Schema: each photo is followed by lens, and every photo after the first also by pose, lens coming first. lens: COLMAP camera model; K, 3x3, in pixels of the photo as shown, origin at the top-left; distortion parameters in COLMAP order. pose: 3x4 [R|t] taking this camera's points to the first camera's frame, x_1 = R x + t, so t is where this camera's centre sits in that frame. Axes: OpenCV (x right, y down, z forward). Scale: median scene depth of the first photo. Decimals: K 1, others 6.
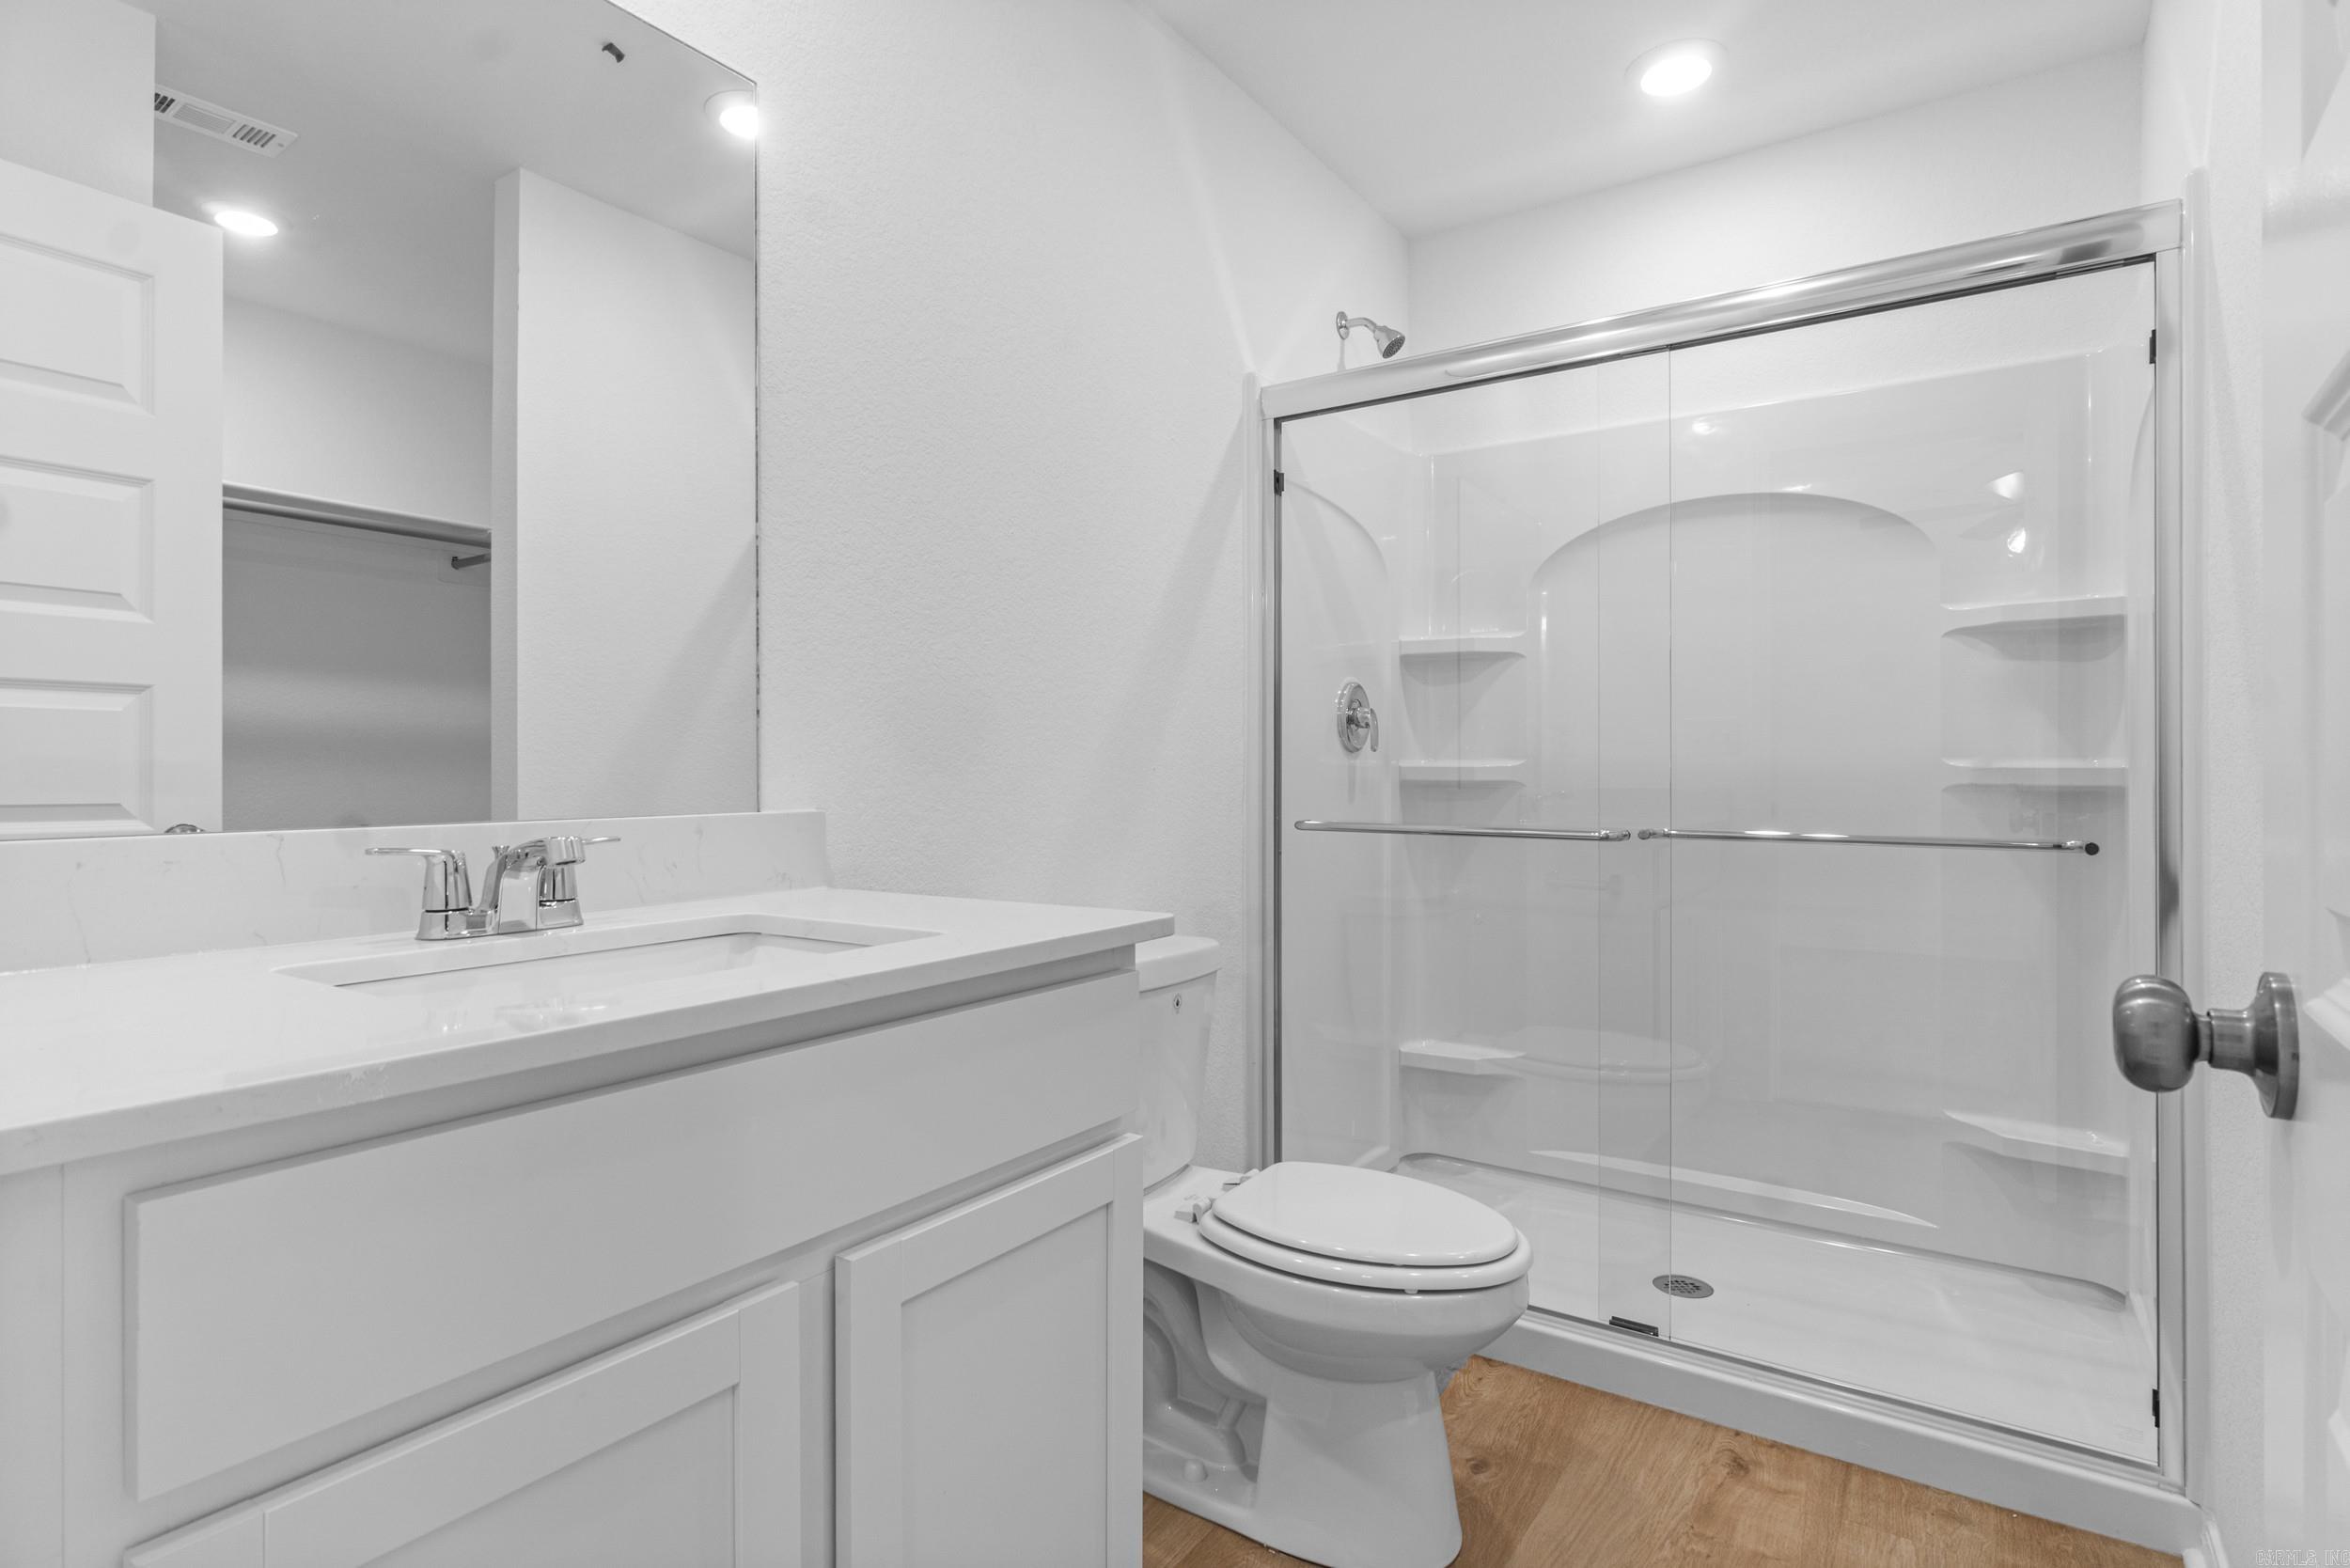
lens RADIAL K [[1231.1, 0, 1161.3], [0, 1231.1, 760.8], [0, 0, 1]] dist [-0.003134, 0.000986]
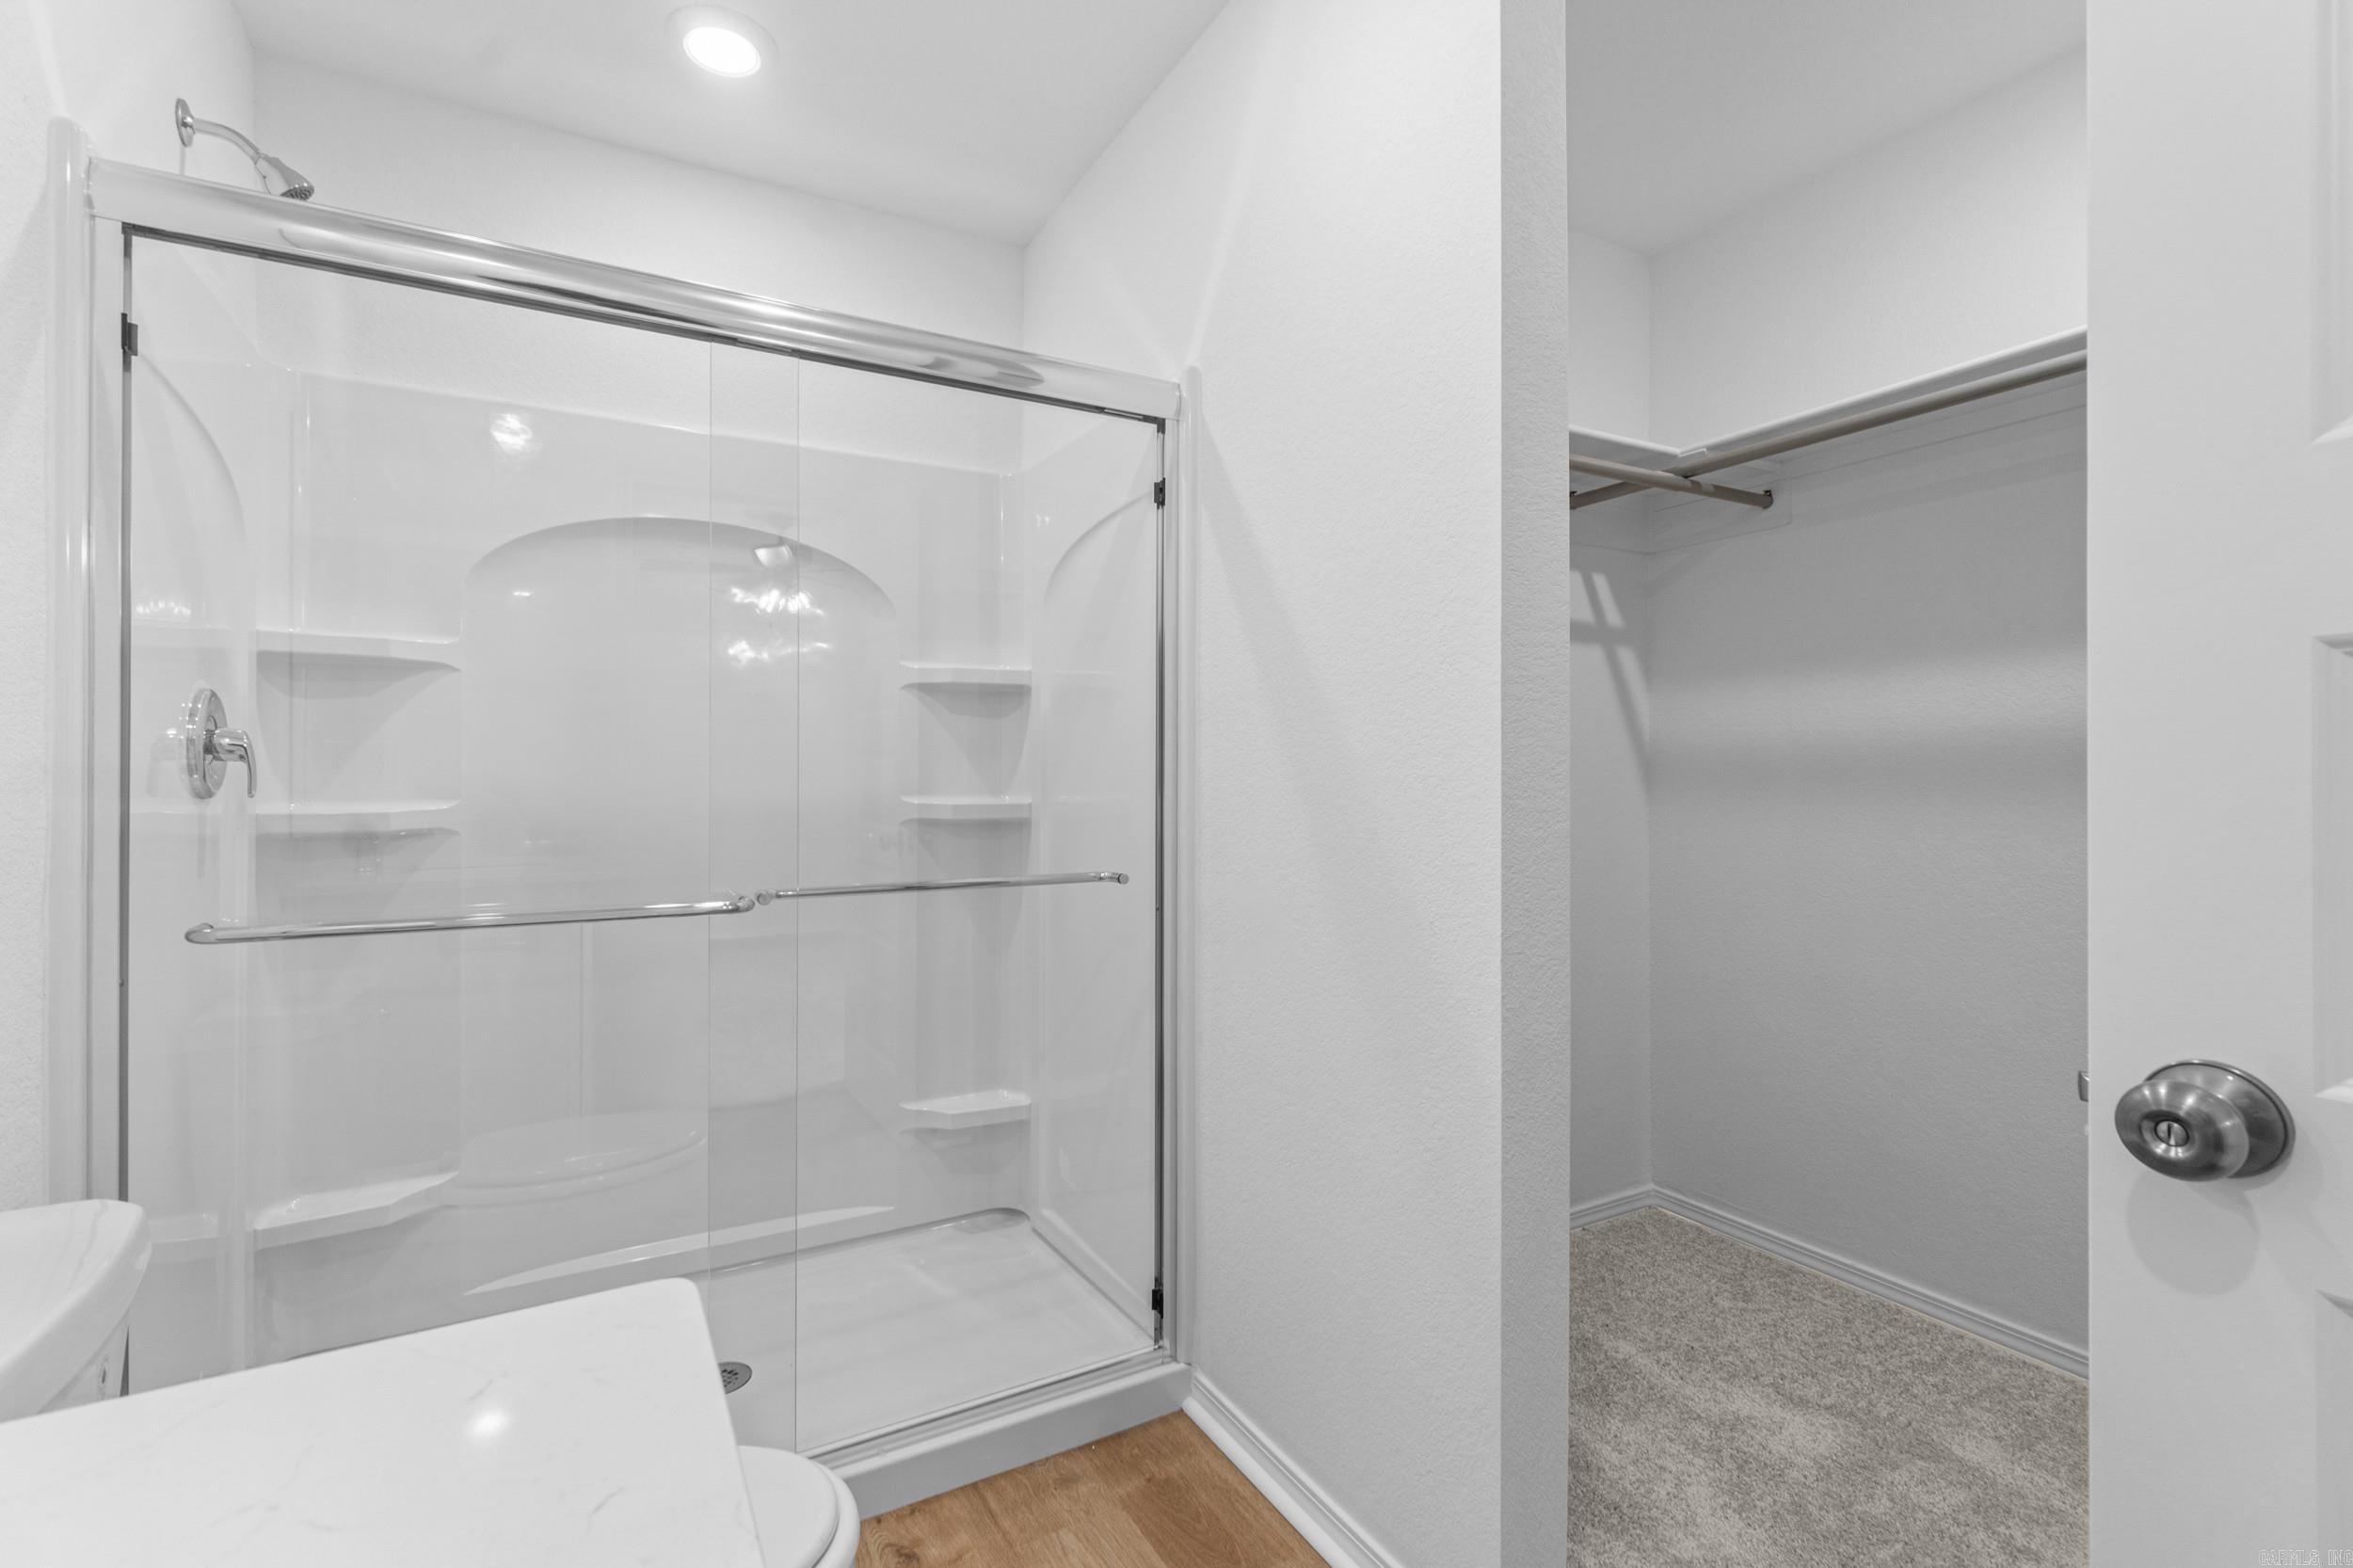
lens RADIAL K [[1050.3, 0, 1182.6], [0, 1050.3, 770.1], [0, 0, 1]] dist [0.000670, -0.000514]
pose [[0.436885, 0.001549, 0.899516, -0.130311], [-0.006576, 0.999977, 0.001471, -0.029869], [-0.899493, -0.006558, 0.436885, 0.348970]]
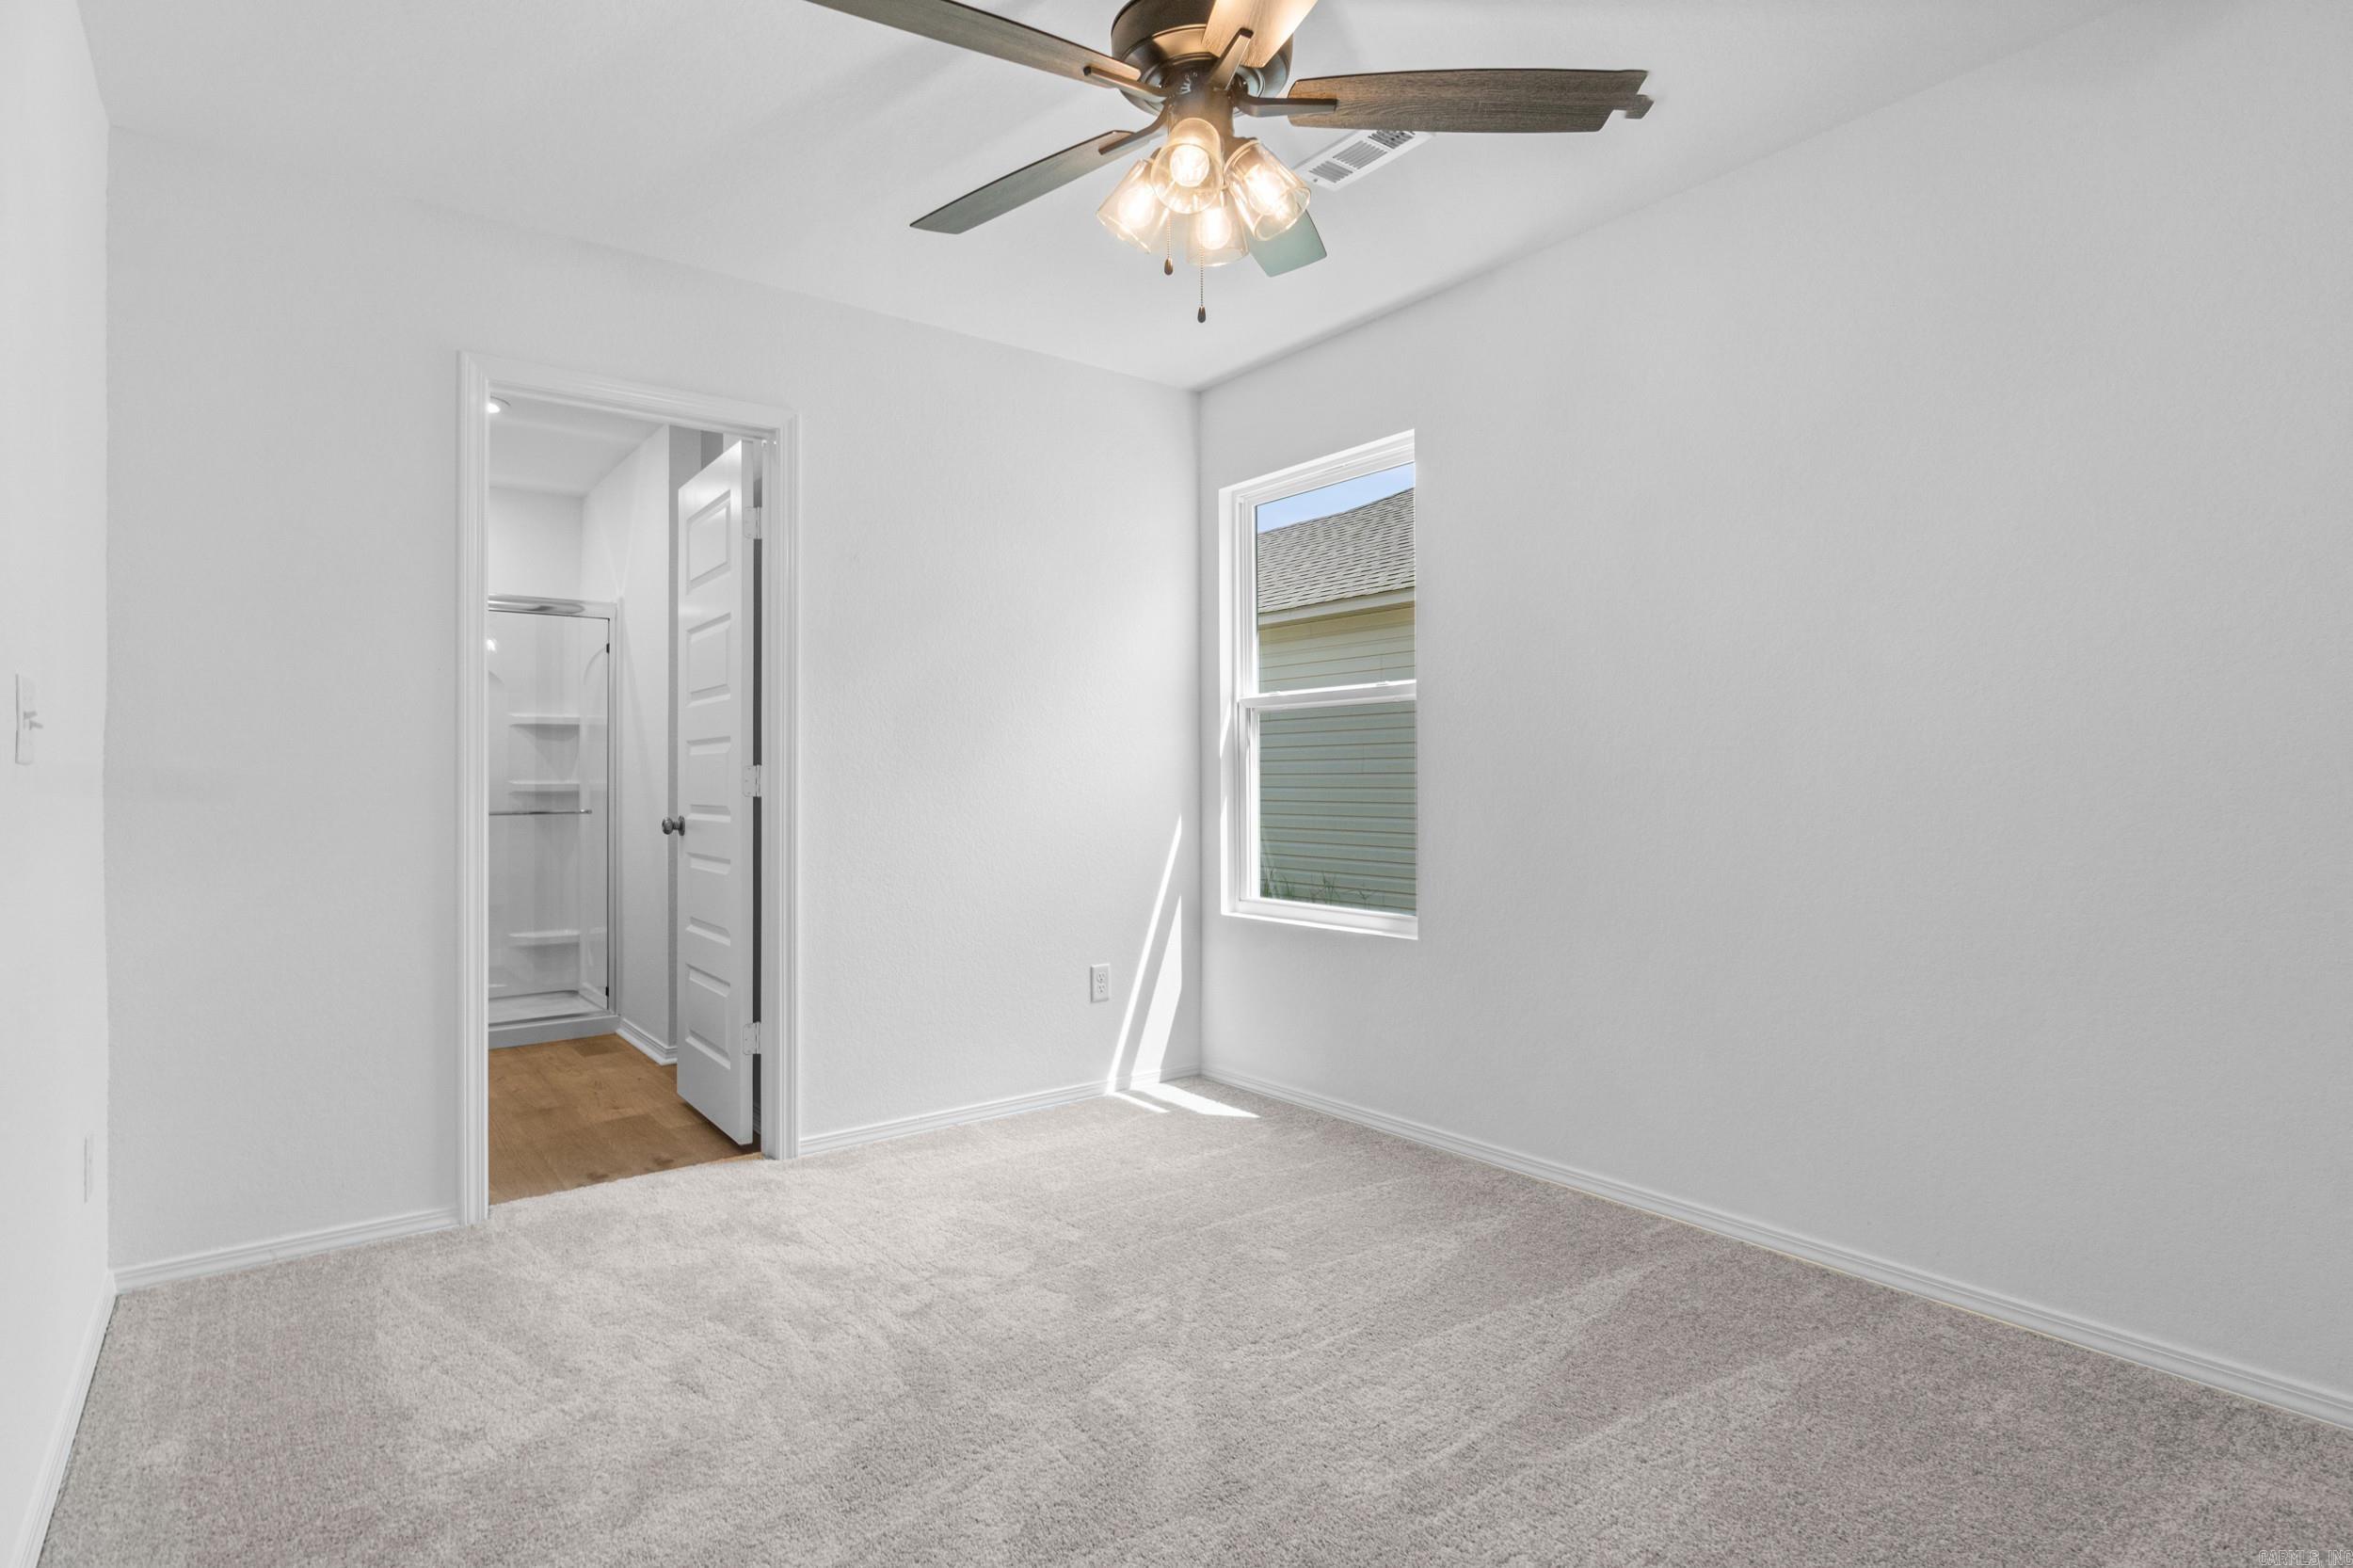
lens RADIAL K [[1232.6, 0, 1162.8], [0, 1232.6, 760.8], [0, 0, 1]] dist [-0.003134, 0.000986]
pose [[0.331760, 0.006772, 0.943339, -1.170459], [0.000142, 0.999974, -0.007229, -0.022295], [-0.943364, 0.002533, 0.331751, -0.954720]]
